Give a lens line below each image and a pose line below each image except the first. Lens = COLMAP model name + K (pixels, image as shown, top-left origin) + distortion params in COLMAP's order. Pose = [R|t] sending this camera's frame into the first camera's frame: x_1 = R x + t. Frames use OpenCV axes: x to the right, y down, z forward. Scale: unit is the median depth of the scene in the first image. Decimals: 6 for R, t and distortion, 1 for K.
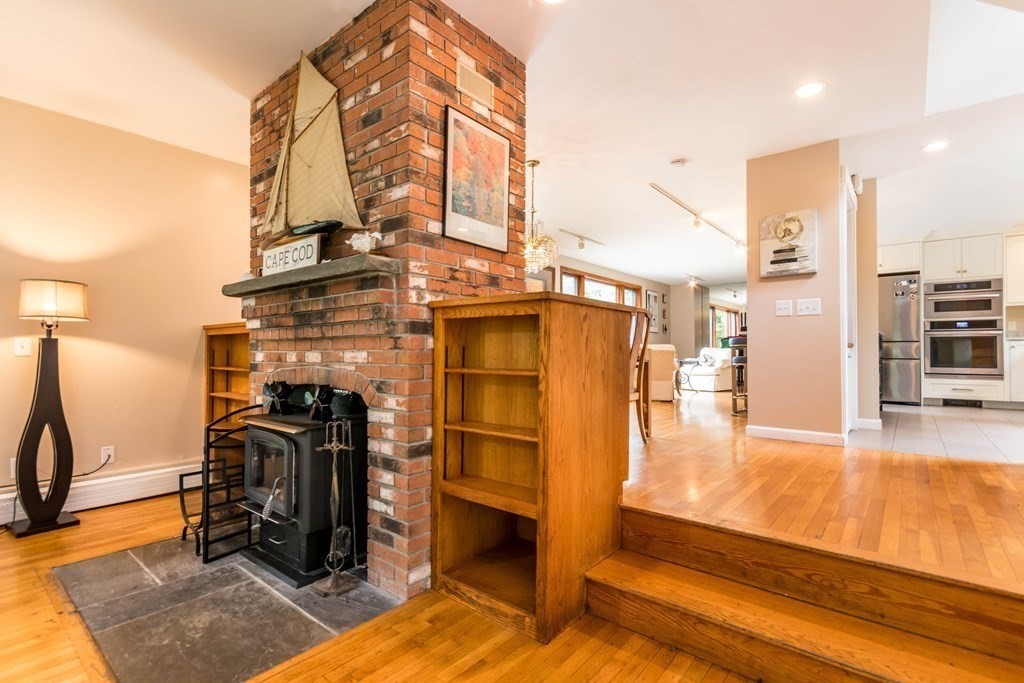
lens RADIAL K [[485.2, 0, 512.1], [0, 485.2, 347.0], [0, 0, 1]] dist [-0.001253, 0.001574]
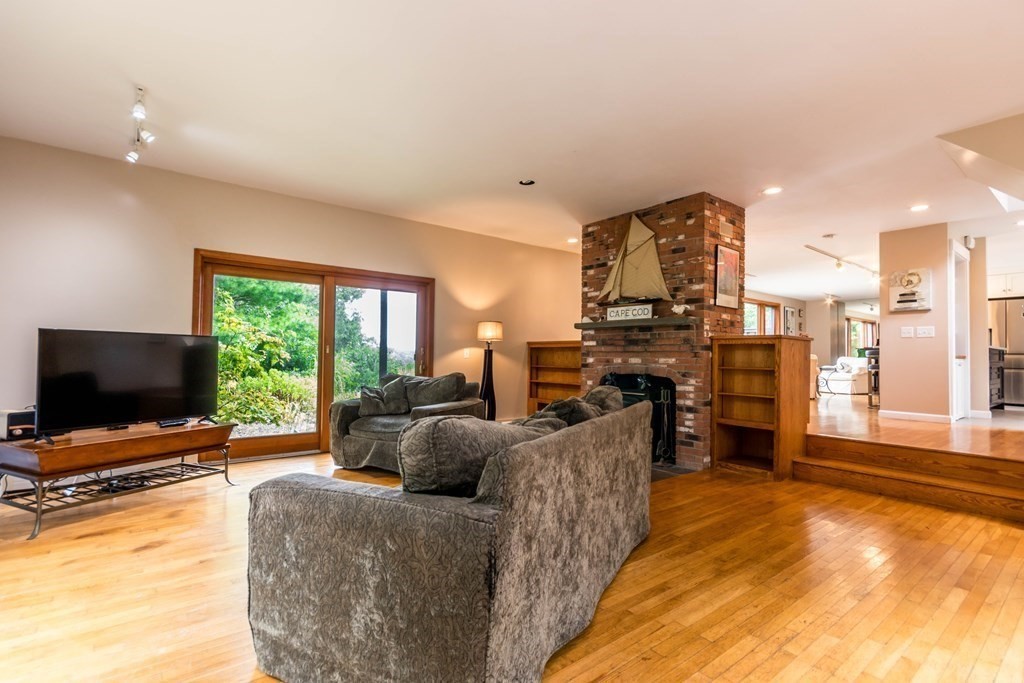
lens RADIAL K [[485.2, 0, 508.0], [0, 485.2, 346.0], [0, 0, 1]] dist [-0.001253, 0.001574]
pose [[0.977135, 0.007473, -0.212487, -0.543292], [-0.010179, 0.999880, -0.011647, -0.012172], [0.212375, 0.013544, 0.977094, -1.208583]]
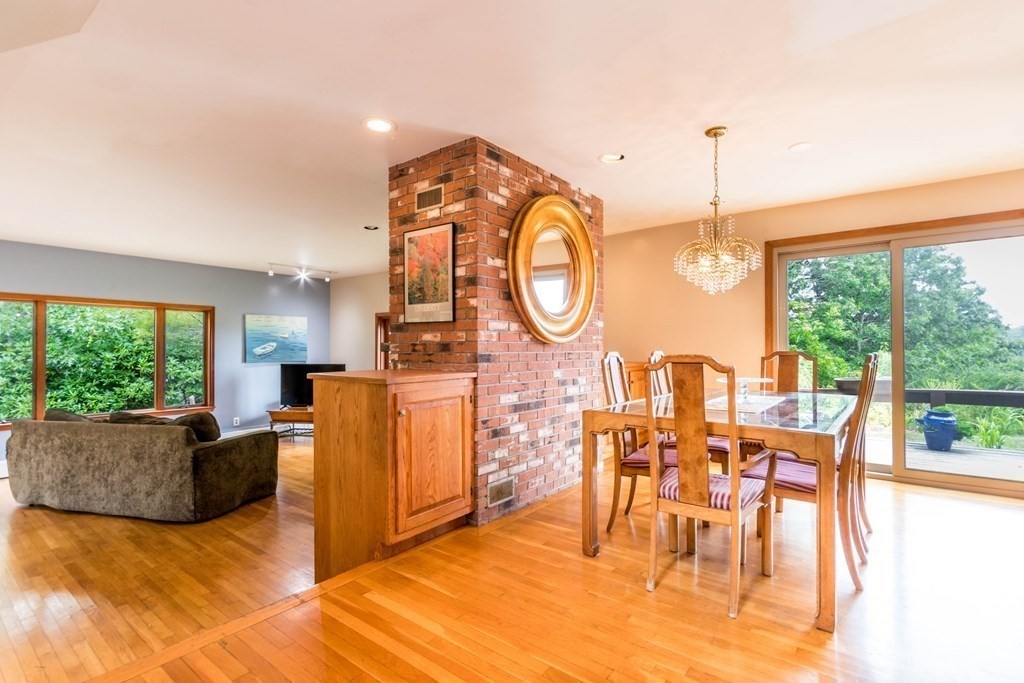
lens RADIAL K [[485.2, 0, 506.9], [0, 485.2, 344.3], [0, 0, 1]] dist [-0.001253, 0.001574]
pose [[0.020538, -0.010595, -0.999733, 1.231295], [0.014084, 0.999848, -0.010307, -0.136126], [0.999690, -0.013869, 0.020684, 1.188755]]
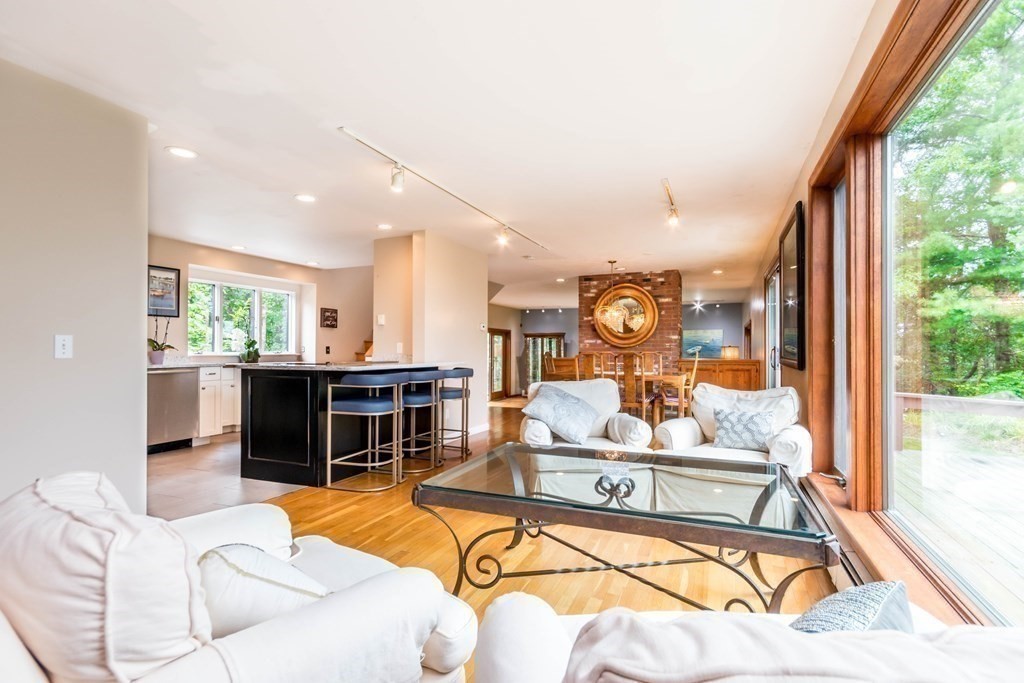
lens RADIAL K [[485.2, 0, 512.1], [0, 485.2, 346.4], [0, 0, 1]] dist [-0.001253, 0.001574]
pose [[-0.964218, -0.005944, -0.265045, 1.410397], [-0.001153, 0.999833, -0.018228, -0.098943], [0.265109, -0.017270, -0.964064, 4.405002]]
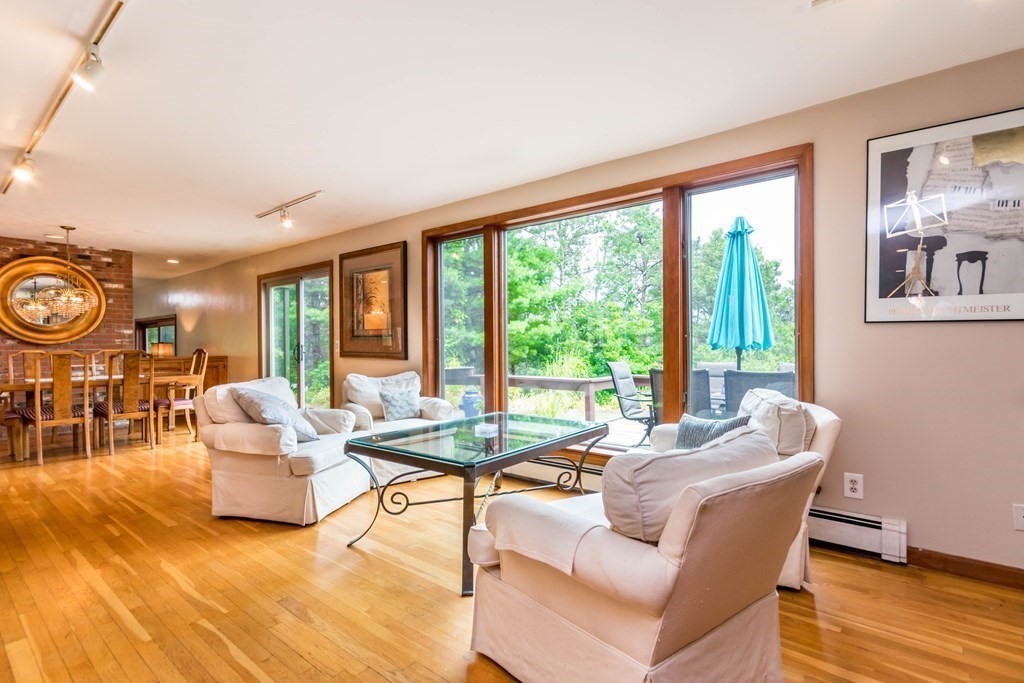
lens RADIAL K [[485.2, 0, 515.8], [0, 485.2, 347.4], [0, 0, 1]] dist [-0.001253, 0.001574]
pose [[0.007514, 0.006700, -0.999949, 2.228994], [0.018902, 0.999798, 0.006841, -0.110947], [0.999793, -0.018952, 0.007385, 3.706291]]
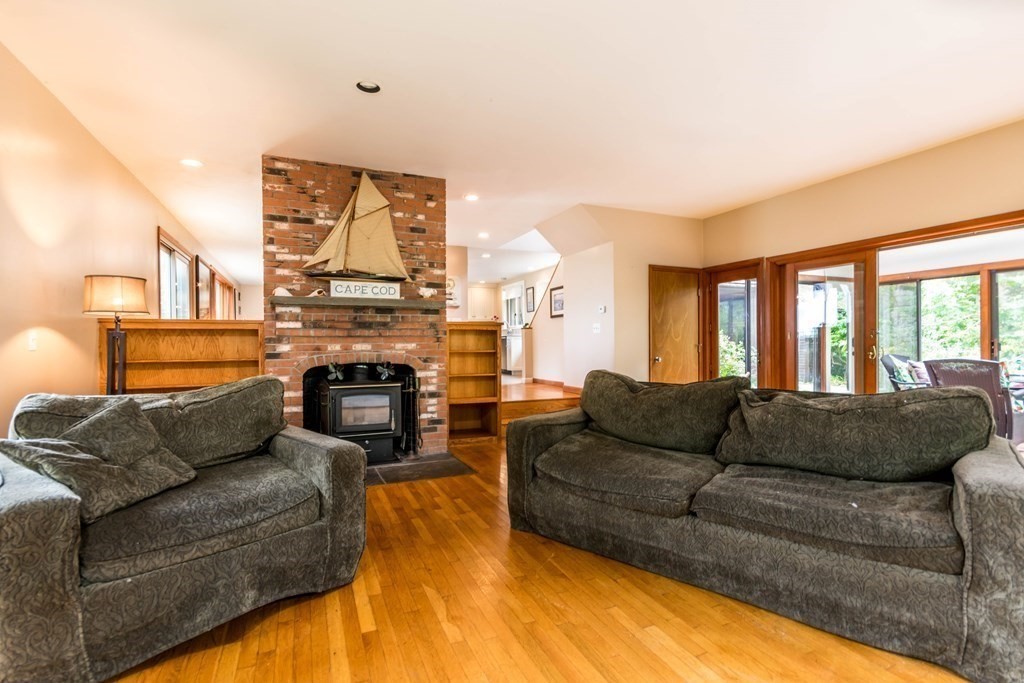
lens RADIAL K [[485.2, 0, 516.0], [0, 485.2, 345.2], [0, 0, 1]] dist [-0.001253, 0.001574]
pose [[0.443929, -0.006401, 0.896039, -1.861375], [-0.003499, 0.999954, 0.008877, -0.003000], [-0.896055, -0.007076, 0.443886, -0.276815]]
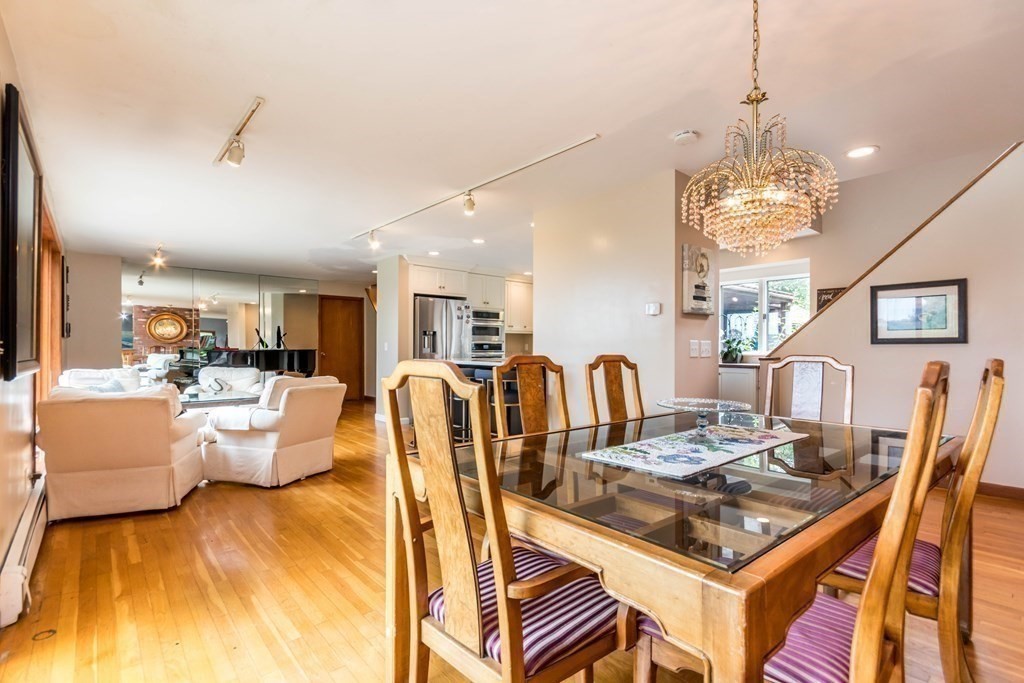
lens RADIAL K [[485.2, 0, 511.2], [0, 485.2, 345.8], [0, 0, 1]] dist [-0.001253, 0.001574]
pose [[0.173024, 0.002127, 0.984915, -0.660667], [-0.016293, 0.999867, 0.000703, -0.134748], [-0.984783, -0.016169, 0.173035, 1.946355]]
